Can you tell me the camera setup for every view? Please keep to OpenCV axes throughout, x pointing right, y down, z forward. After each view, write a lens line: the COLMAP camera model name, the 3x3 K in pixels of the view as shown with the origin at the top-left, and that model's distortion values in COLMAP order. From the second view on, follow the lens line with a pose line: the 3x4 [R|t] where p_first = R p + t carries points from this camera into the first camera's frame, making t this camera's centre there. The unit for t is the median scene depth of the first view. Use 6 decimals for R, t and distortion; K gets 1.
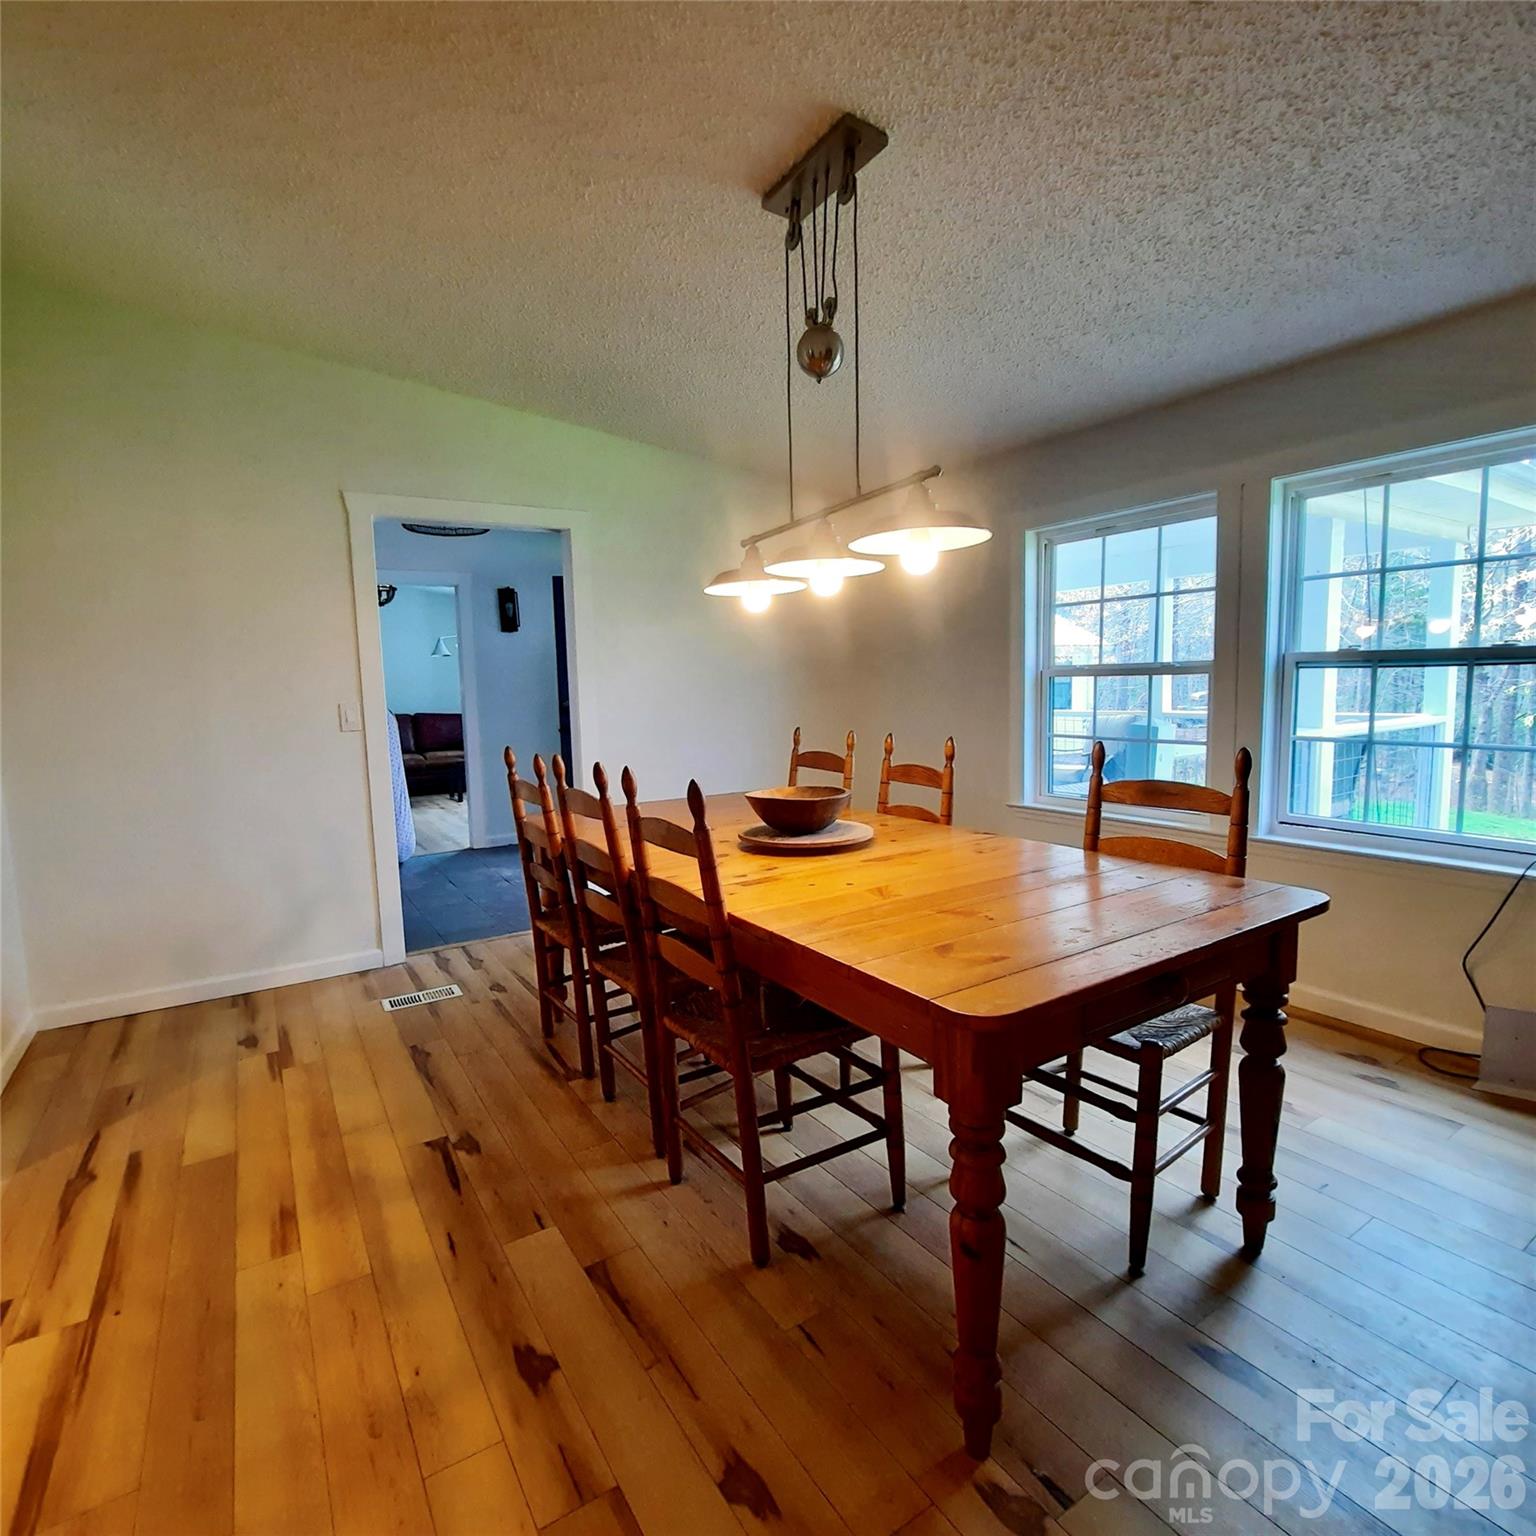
lens RADIAL K [[814.5, 0, 754.3], [0, 814.5, 776.1], [0, 0, 1]] dist [-0.007050, -0.013615]
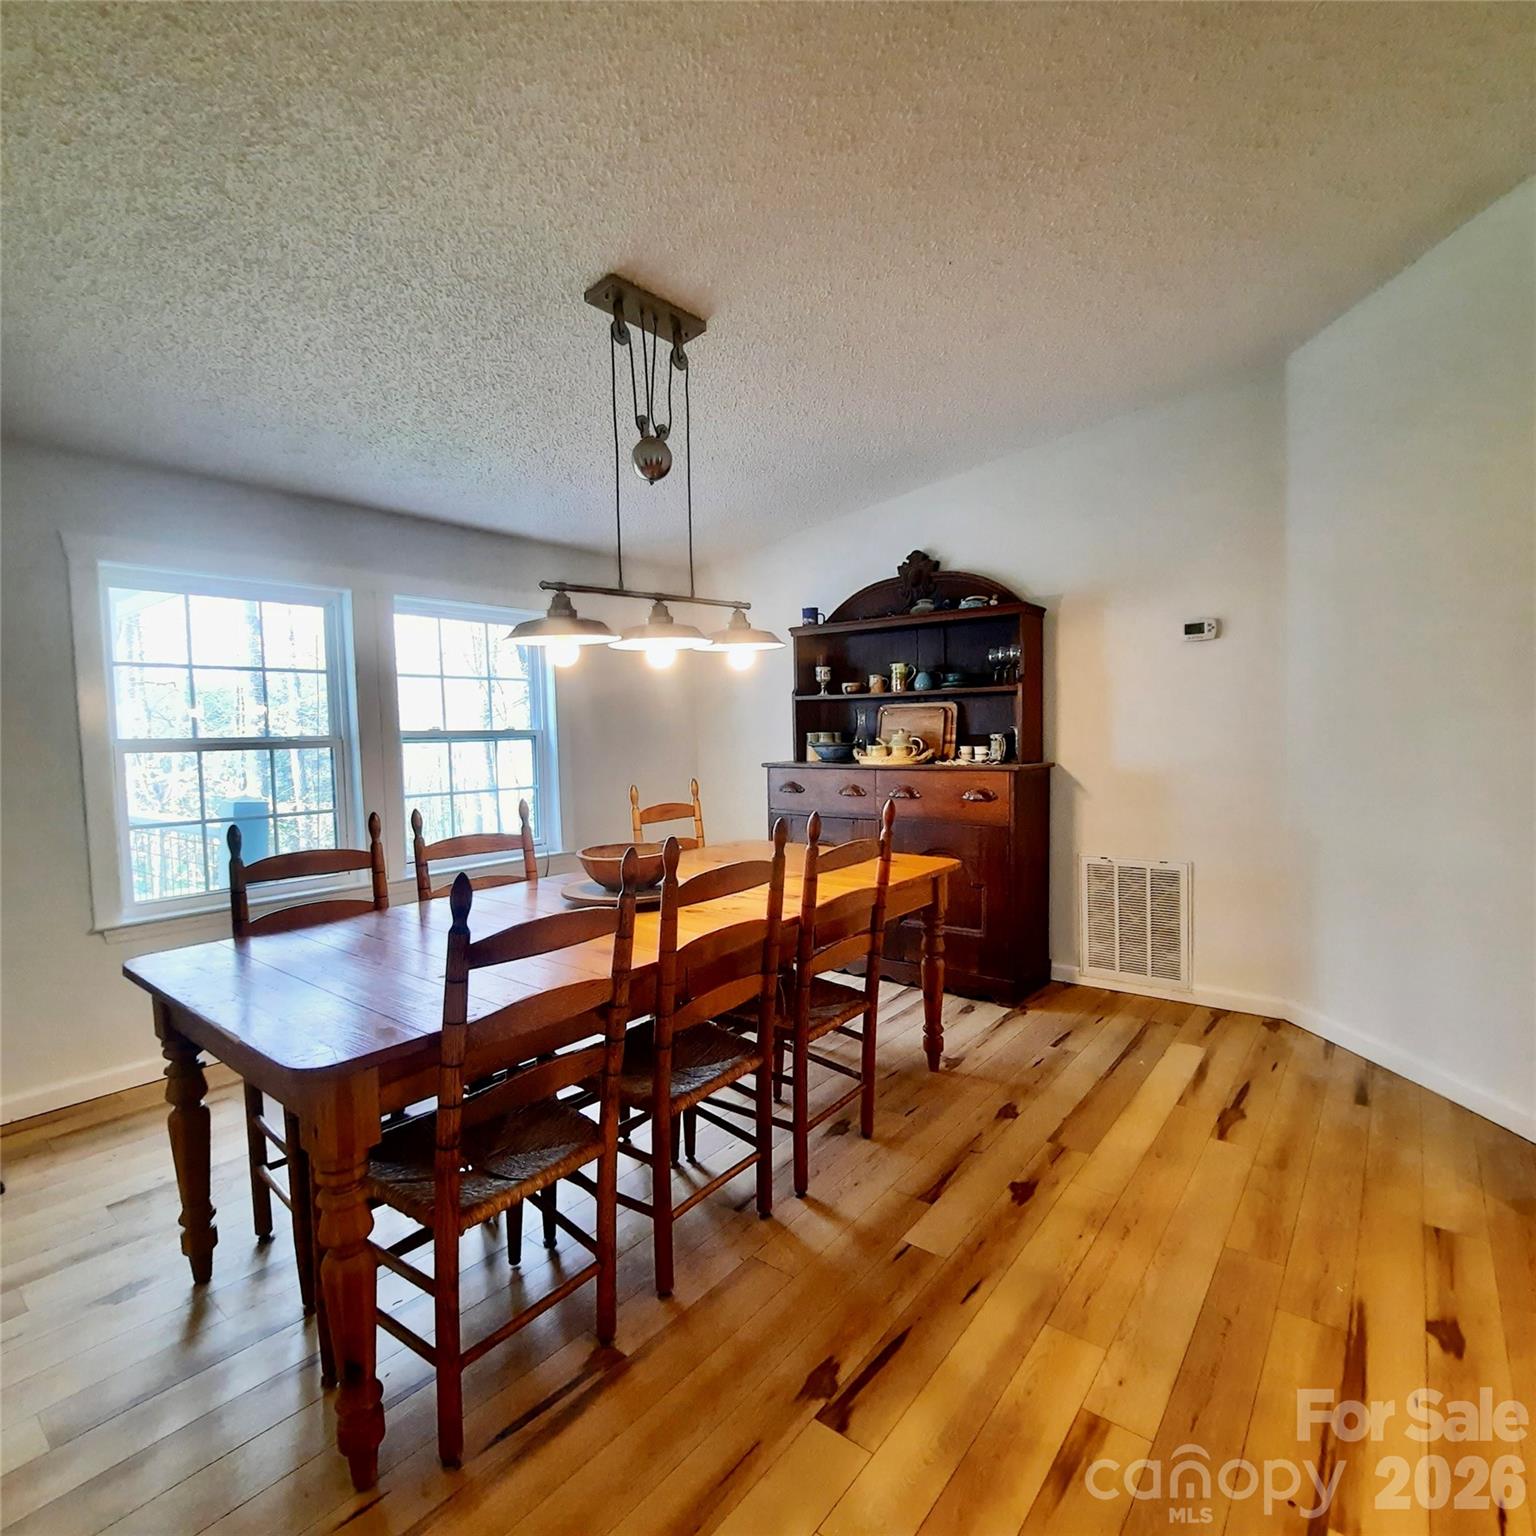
lens RADIAL K [[814.5, 0, 754.3], [0, 814.5, 776.1], [0, 0, 1]] dist [-0.007050, -0.013615]
pose [[-0.328164, -0.019635, 0.944417, -1.041922], [0.133489, 0.988787, 0.066942, -0.131318], [-0.935141, 0.148037, -0.321863, 1.266167]]
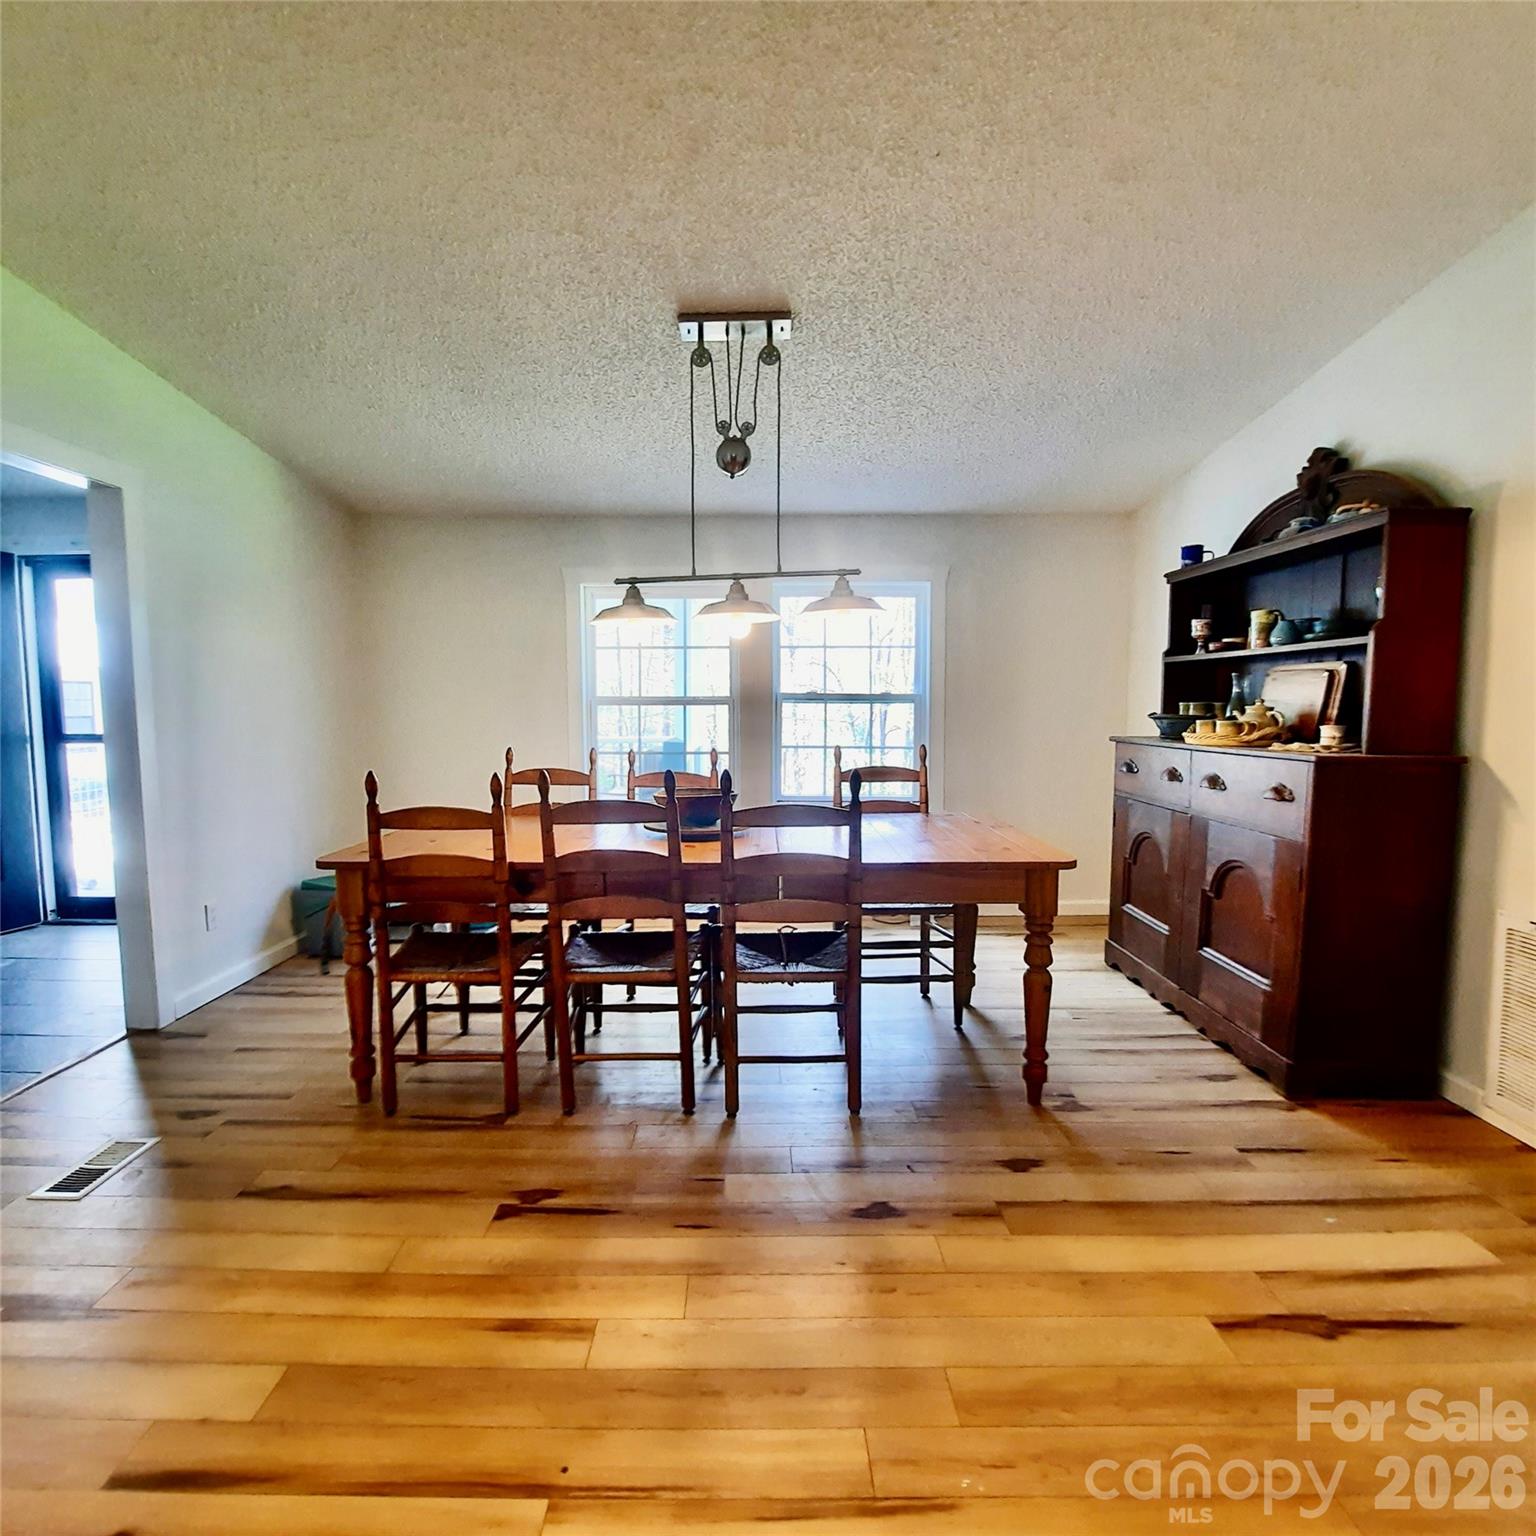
lens RADIAL K [[829.4, 0, 761.6], [0, 829.4, 776.3], [0, 0, 1]] dist [-0.007090, -0.007769]
pose [[0.534031, -0.046124, 0.844206, -1.035927], [0.078029, 0.996938, 0.005109, -0.005001], [-0.841857, 0.063144, 0.535995, 0.264446]]
